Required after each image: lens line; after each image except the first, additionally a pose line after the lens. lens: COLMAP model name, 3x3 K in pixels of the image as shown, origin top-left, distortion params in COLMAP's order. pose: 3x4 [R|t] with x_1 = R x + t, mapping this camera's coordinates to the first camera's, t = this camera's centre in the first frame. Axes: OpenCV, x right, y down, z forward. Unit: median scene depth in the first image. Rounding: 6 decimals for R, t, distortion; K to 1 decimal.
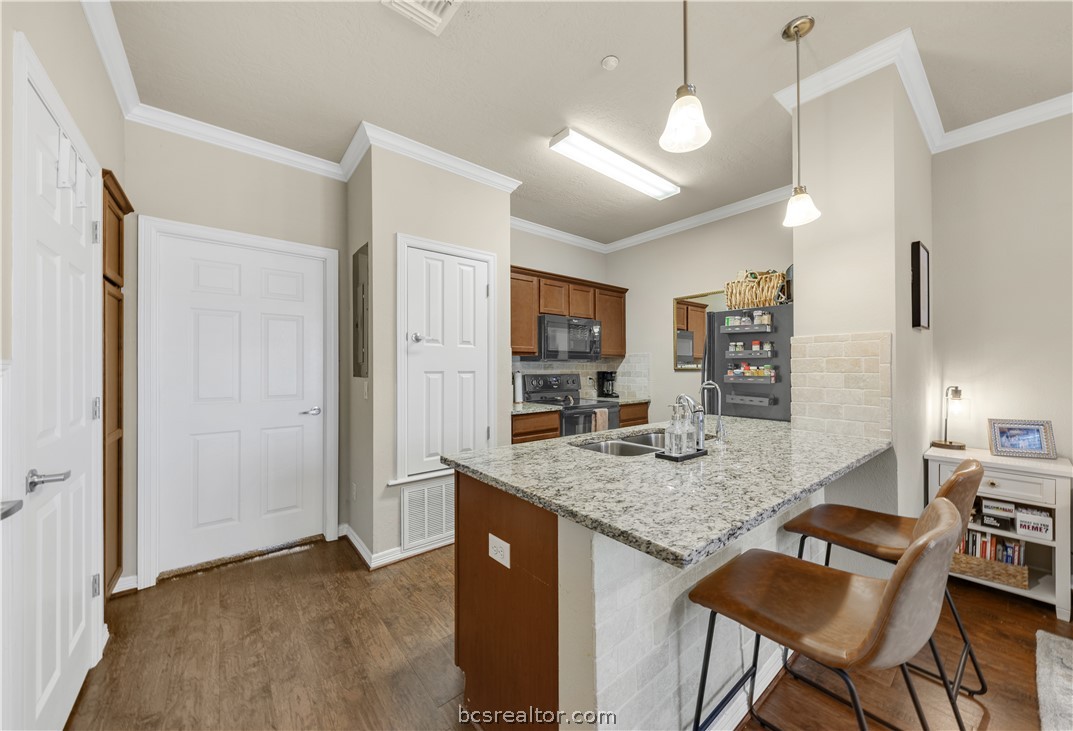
lens RADIAL K [[392.0, 0, 544.2], [0, 392.0, 369.0], [0, 0, 1]] dist [0.009929, 0.000015]
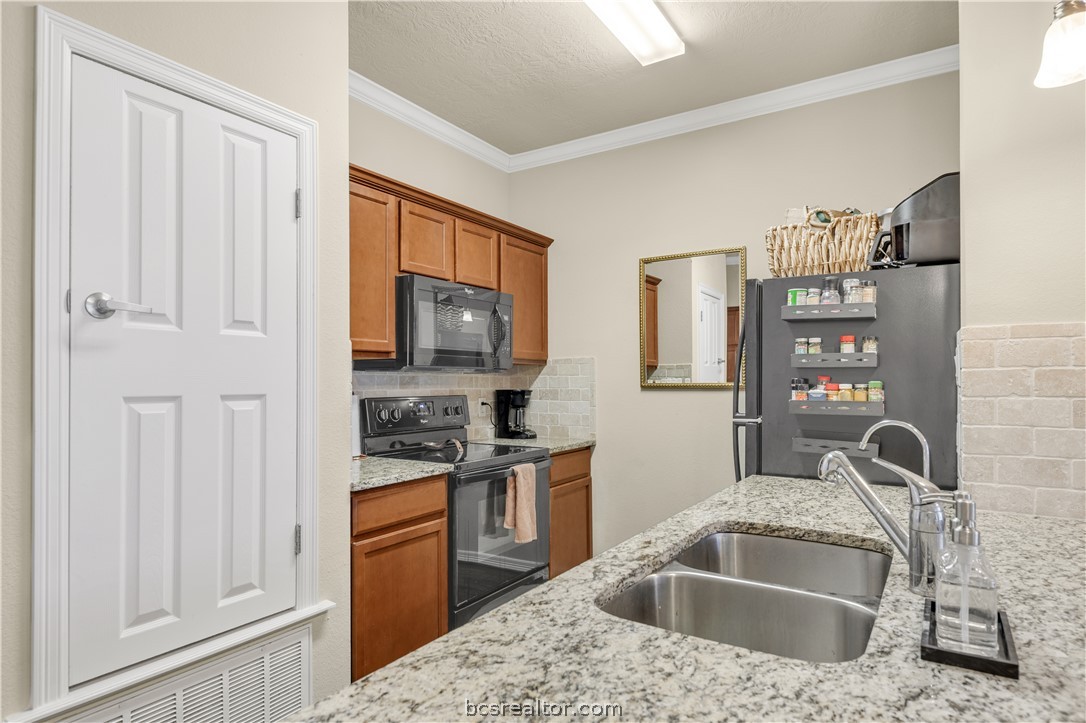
lens RADIAL K [[605.8, 0, 535.6], [0, 605.8, 377.5], [0, 0, 1]] dist [0.002309, -0.001901]
pose [[0.953926, 0.002149, 0.300036, -0.089730], [0.000187, 0.999970, -0.007756, -0.006666], [-0.300043, 0.007455, 0.953896, 0.284776]]
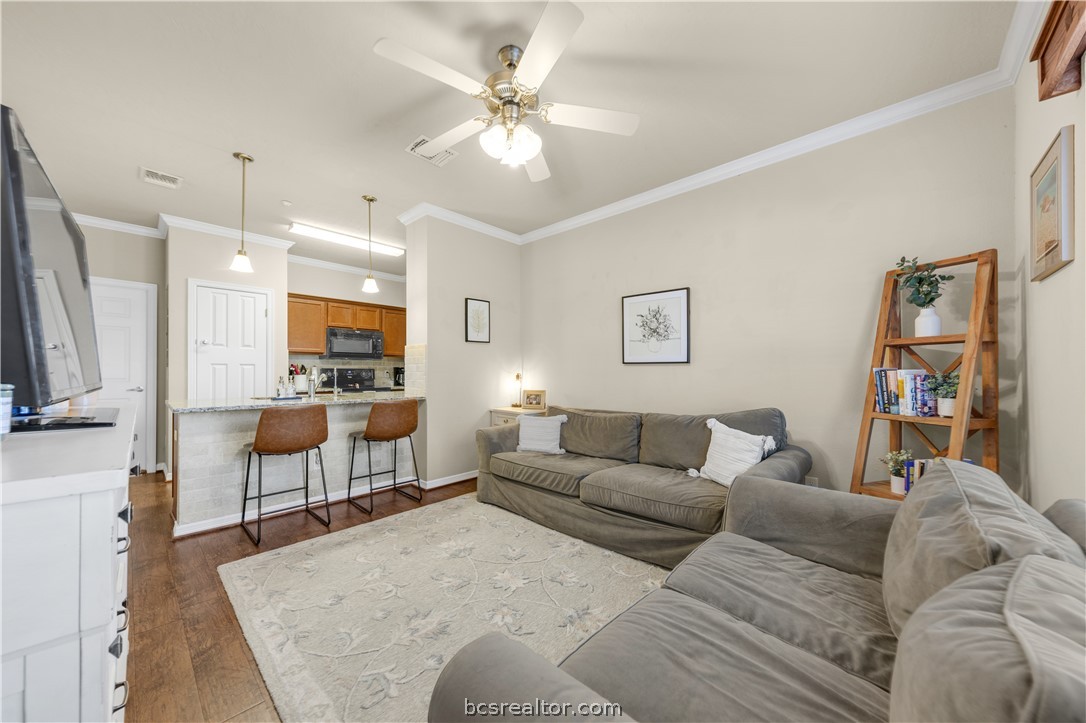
lens RADIAL K [[386.3, 0, 543.9], [0, 386.3, 372.8], [0, 0, 1]] dist [0.002768, 0.000004]
pose [[0.992705, 0.004280, 0.120495, 0.733044], [-0.004761, 0.999982, 0.003703, 0.026626], [-0.120477, -0.004250, 0.992707, -0.629604]]
